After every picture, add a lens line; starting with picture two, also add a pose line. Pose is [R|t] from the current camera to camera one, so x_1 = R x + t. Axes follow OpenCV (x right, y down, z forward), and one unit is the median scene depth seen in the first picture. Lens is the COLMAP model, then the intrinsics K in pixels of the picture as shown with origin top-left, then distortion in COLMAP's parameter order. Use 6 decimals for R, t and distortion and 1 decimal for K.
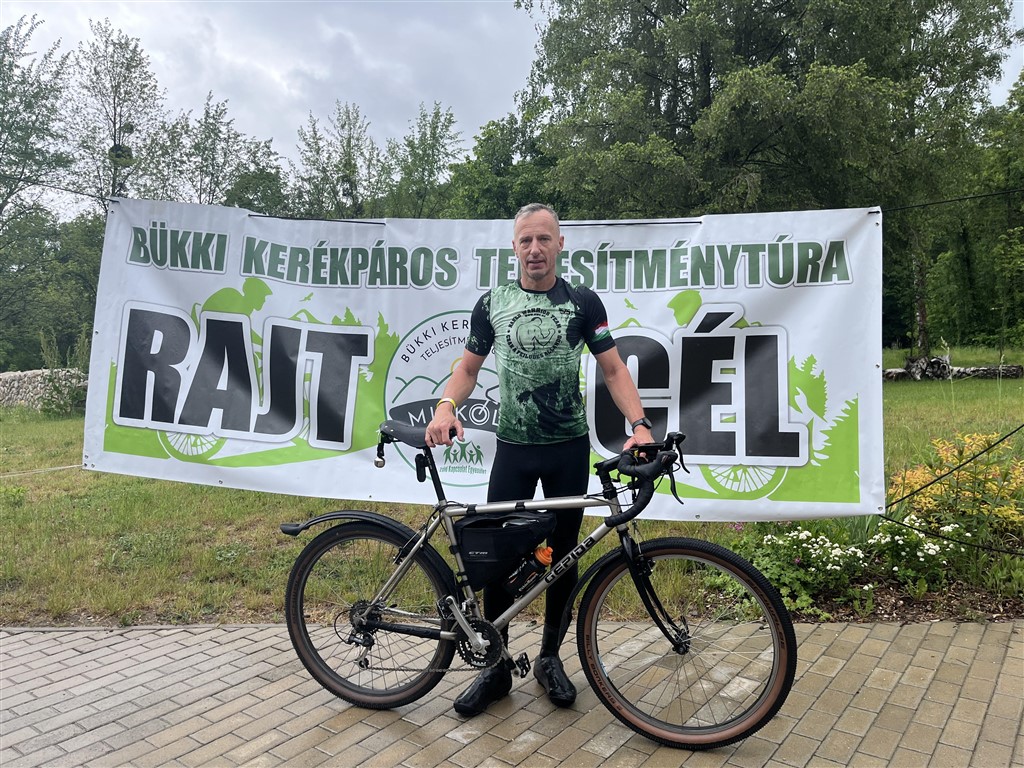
lens RADIAL K [[773.1, 0, 518.9], [0, 773.1, 373.8], [0, 0, 1]] dist [0.067428, -0.089510]
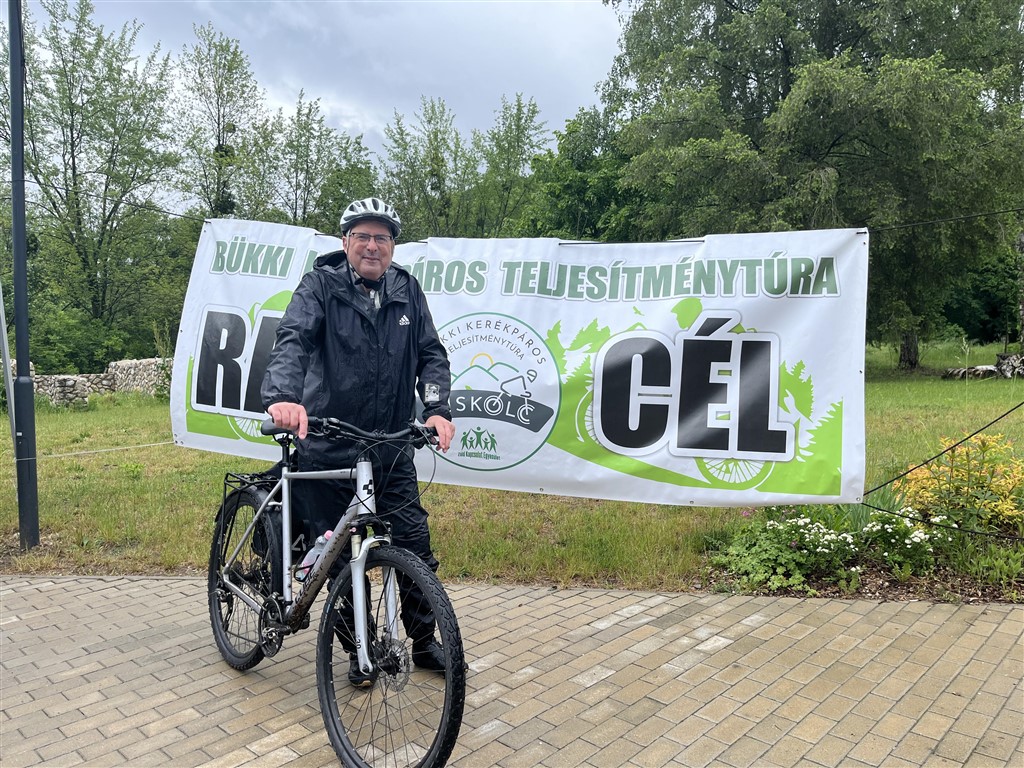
lens RADIAL K [[773.1, 0, 512.8], [0, 773.1, 386.1], [0, 0, 1]] dist [0.067428, -0.089510]
pose [[0.993239, 0.015661, -0.115024, 0.086046], [-0.012531, 0.999532, 0.027888, -0.010323], [0.115407, -0.026259, 0.992971, -0.143933]]
